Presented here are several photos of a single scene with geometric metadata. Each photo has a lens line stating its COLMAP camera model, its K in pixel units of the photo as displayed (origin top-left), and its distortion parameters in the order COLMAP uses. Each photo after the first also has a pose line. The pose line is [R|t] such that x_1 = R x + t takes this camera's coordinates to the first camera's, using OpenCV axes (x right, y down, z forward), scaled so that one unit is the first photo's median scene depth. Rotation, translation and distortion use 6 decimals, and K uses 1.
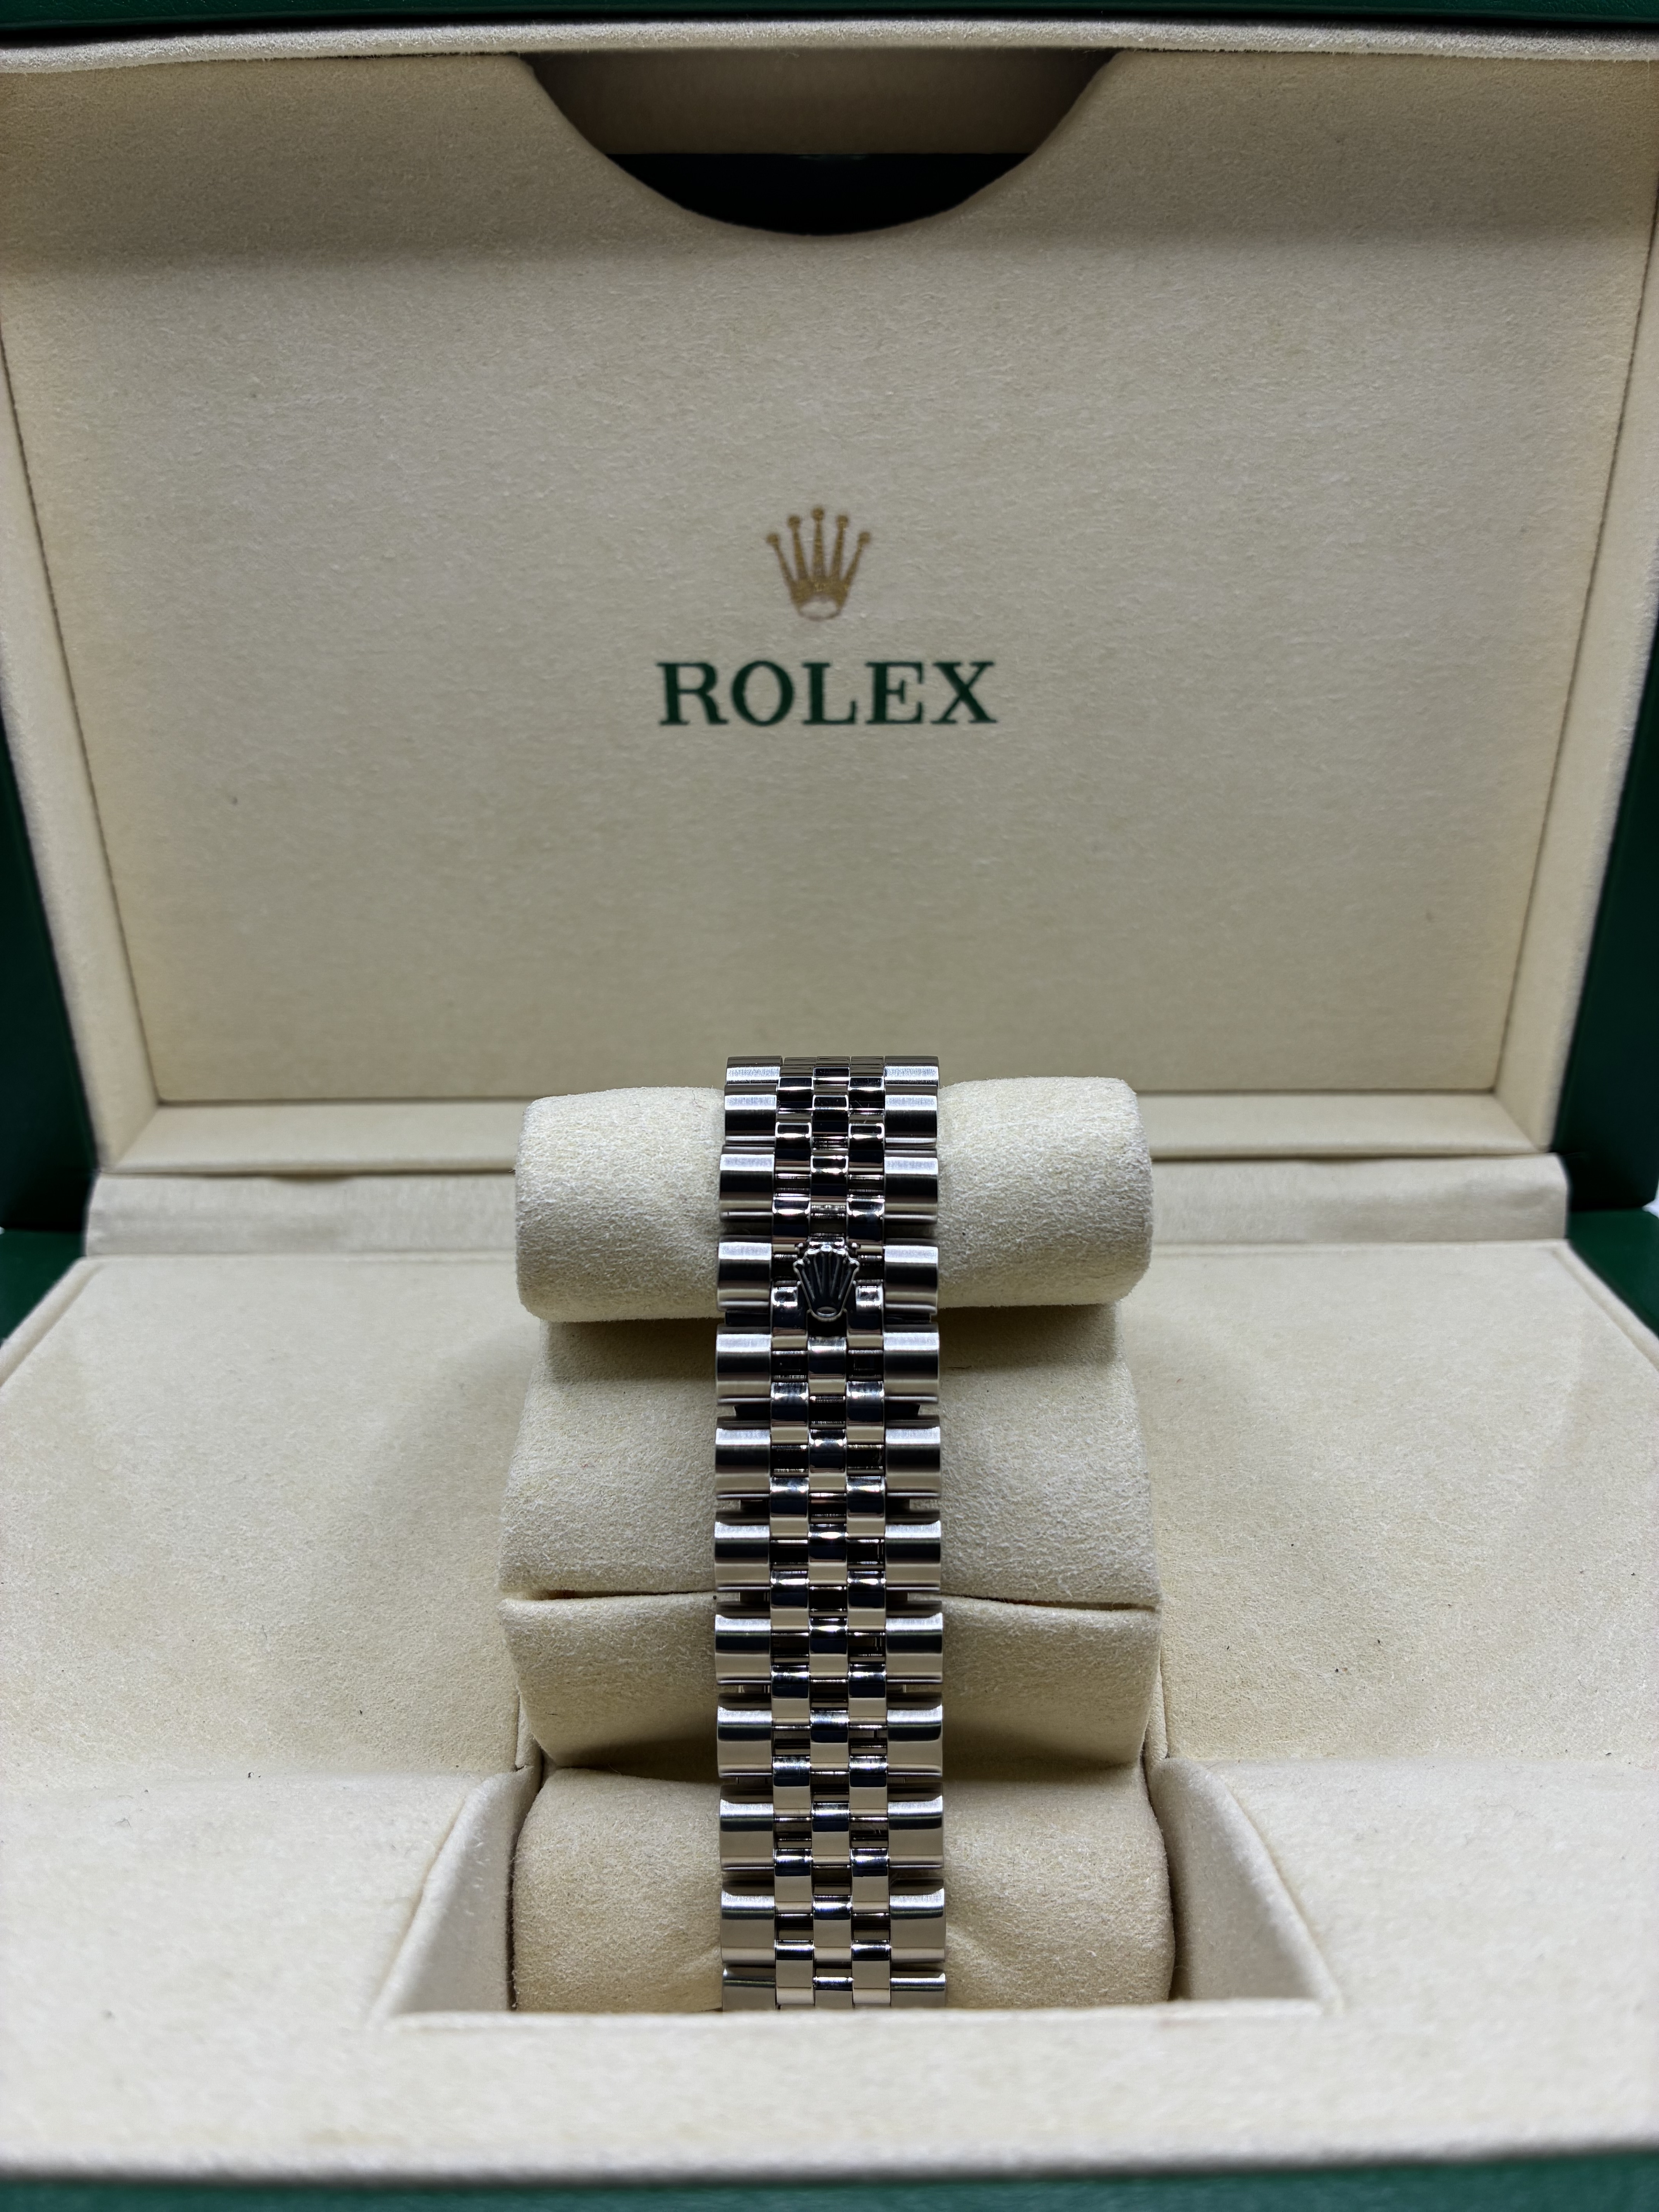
lens RADIAL K [[1755.6, 0, 831.6], [0, 1755.6, 1089.8], [0, 0, 1]] dist [0.007183, -0.007031]
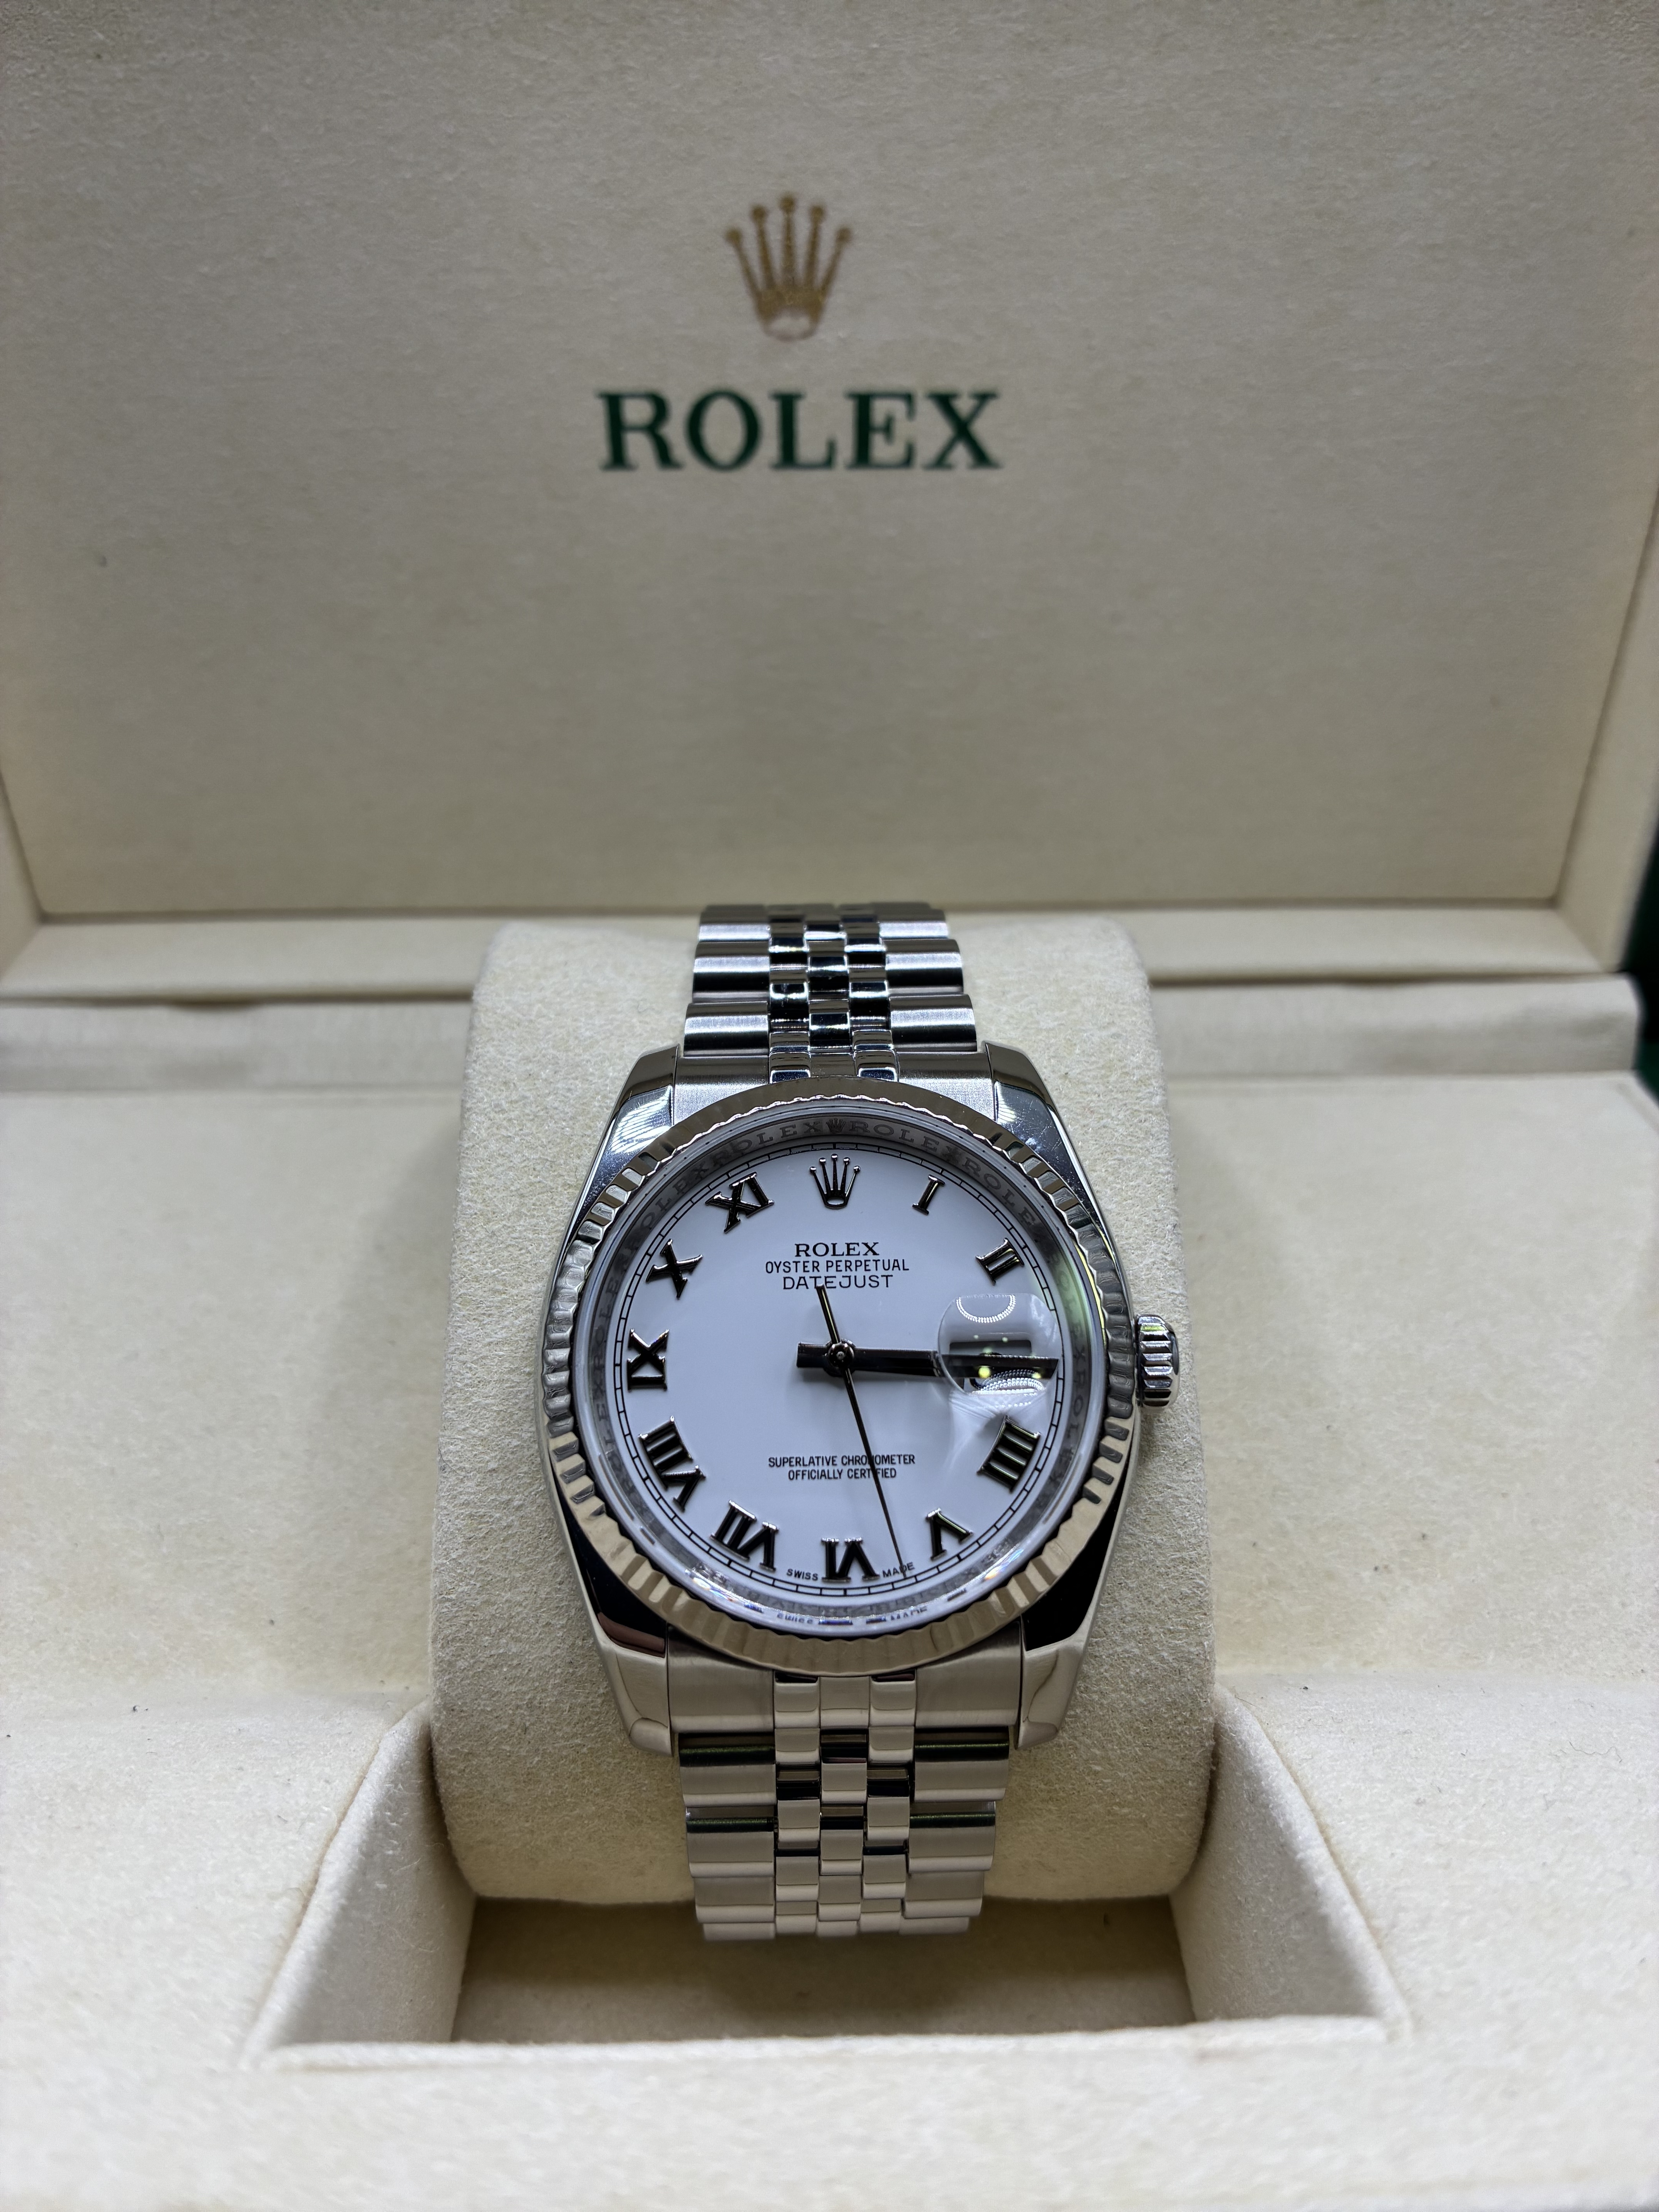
lens RADIAL K [[1763.7, 0, 837.2], [0, 1763.7, 1104.3], [0, 0, 1]] dist [0.039635, -0.093423]
pose [[0.999932, -0.002411, 0.011405, 0.006519], [0.000982, 0.992326, 0.123644, -0.013685], [-0.011616, -0.123624, 0.992261, 0.159649]]
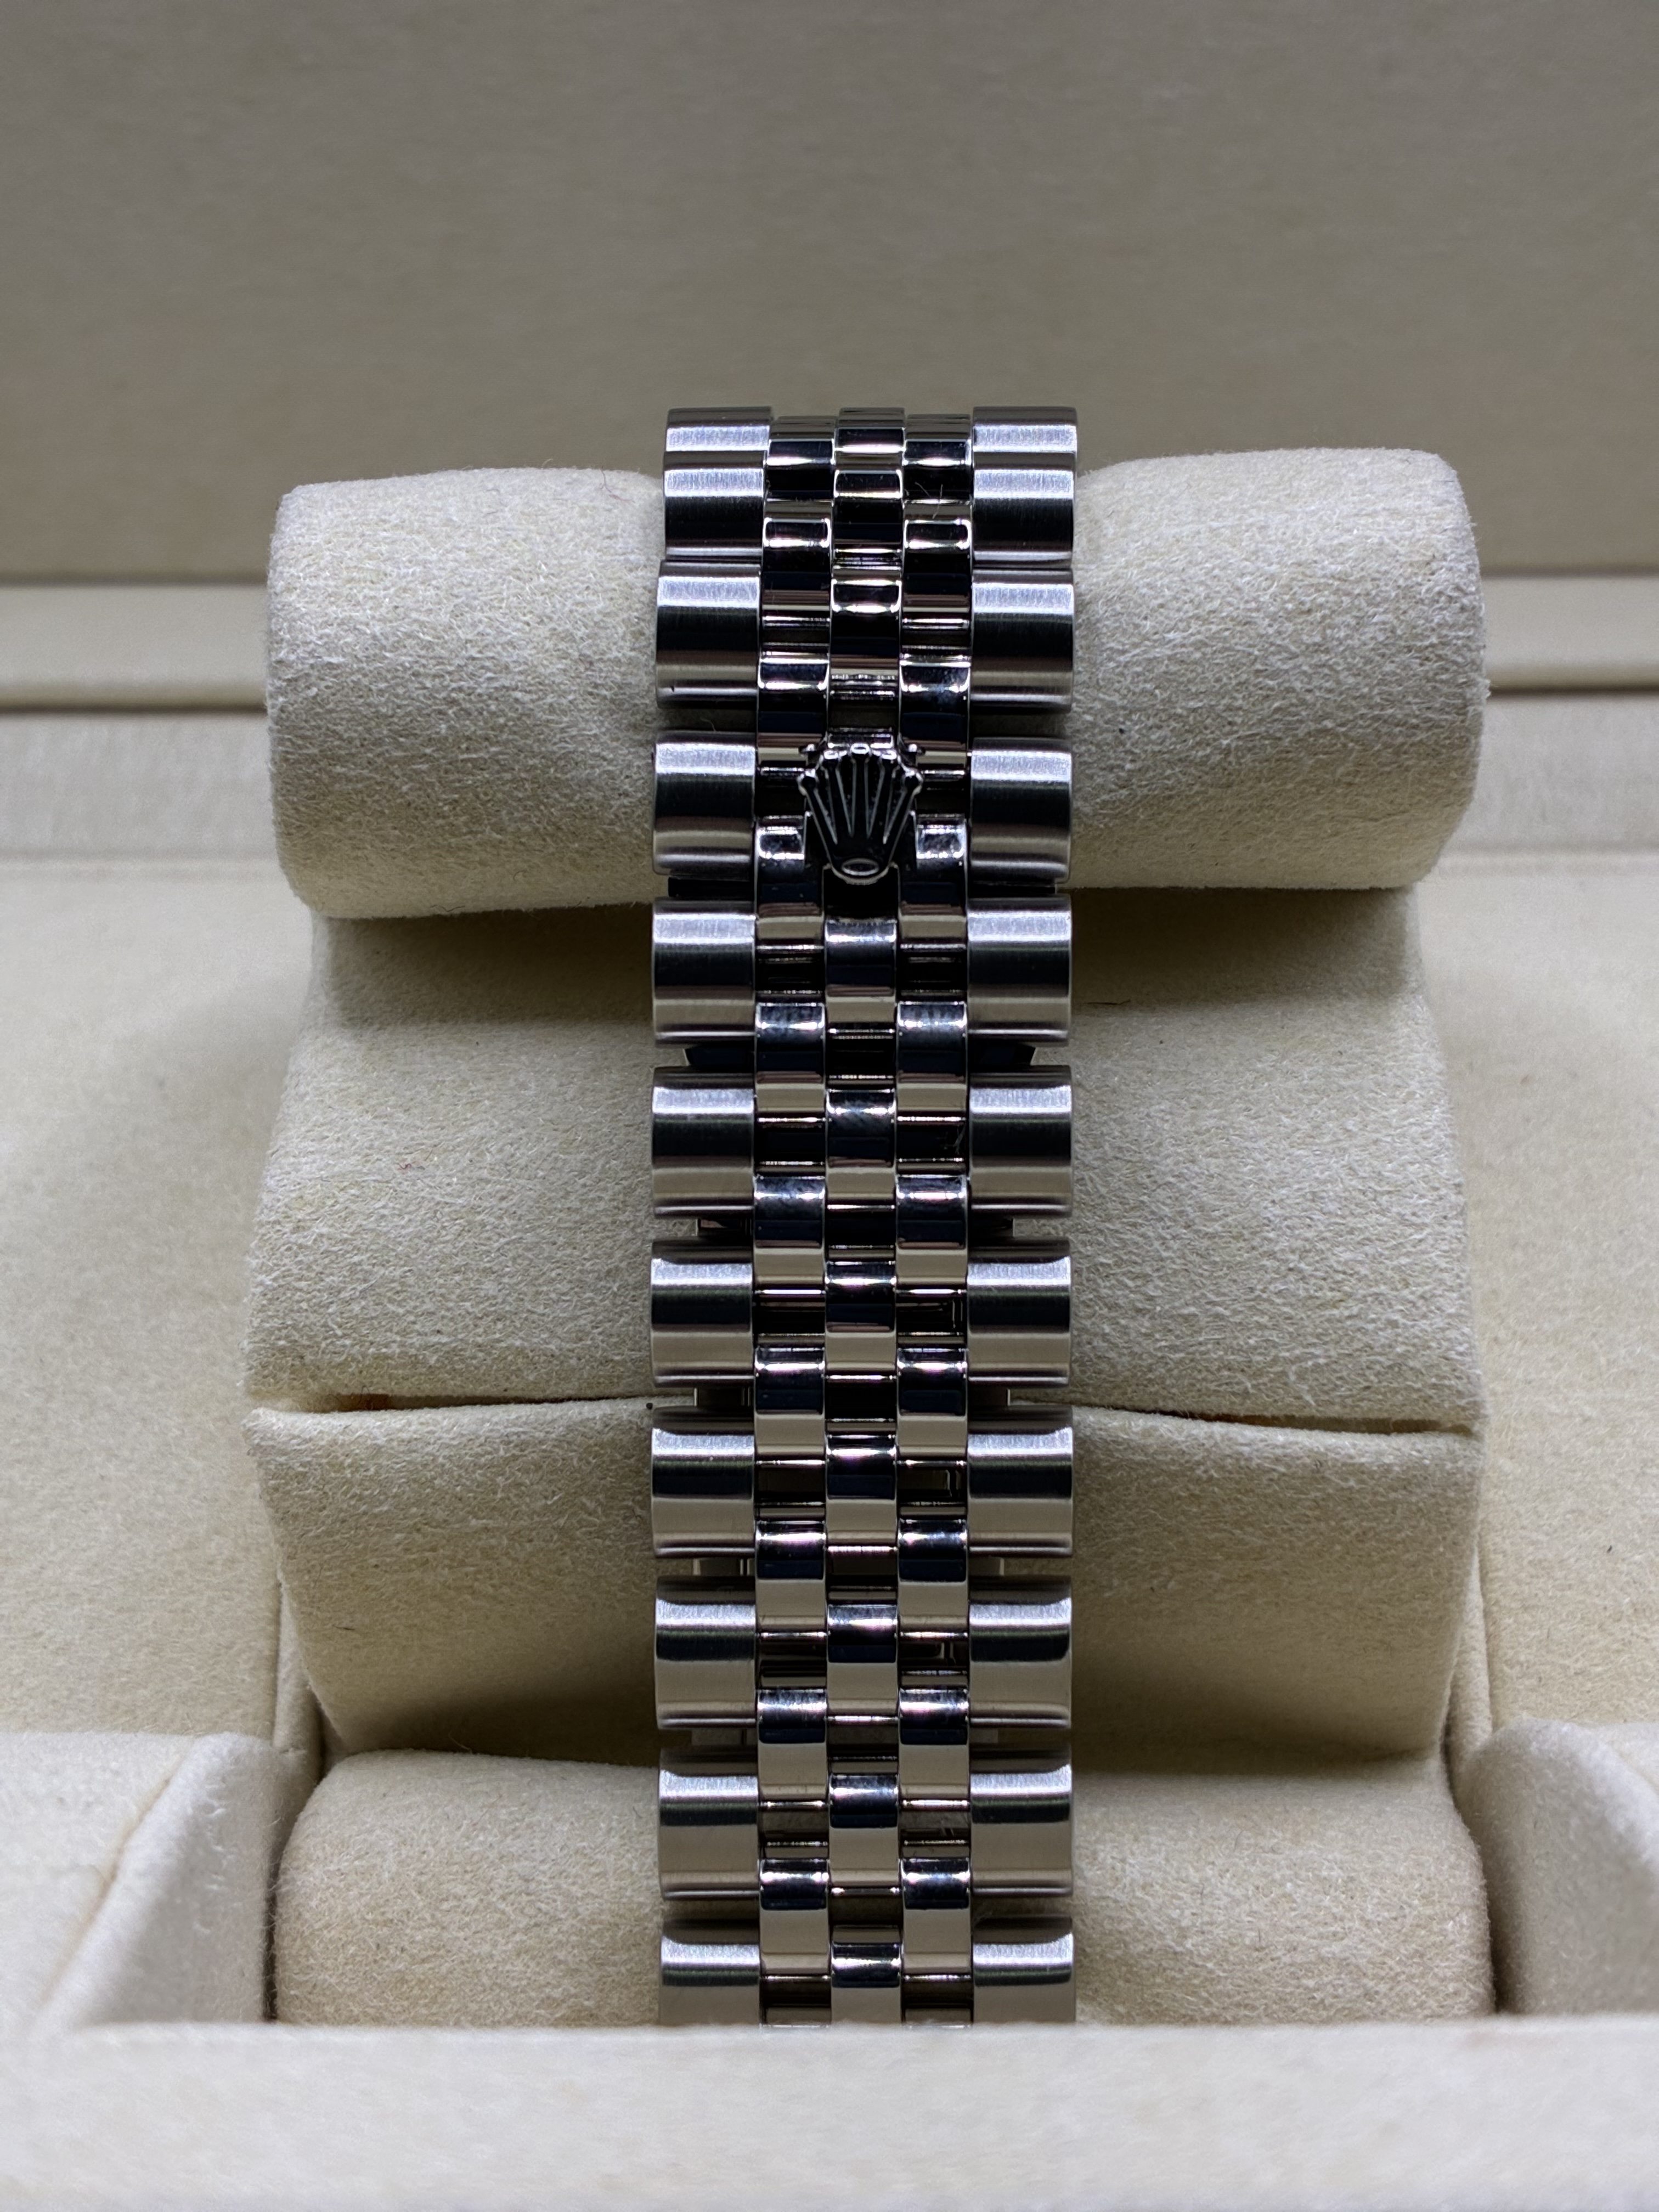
lens RADIAL K [[3444.9, 0, 829.5], [0, 3444.9, 1106.0], [0, 0, 1]] dist [0.363229, -2.091211]
pose [[0.999982, 0.004538, -0.003929, -0.007374], [-0.004174, 0.996108, 0.088048, 0.100905], [0.004314, -0.088030, 0.996108, -0.046479]]
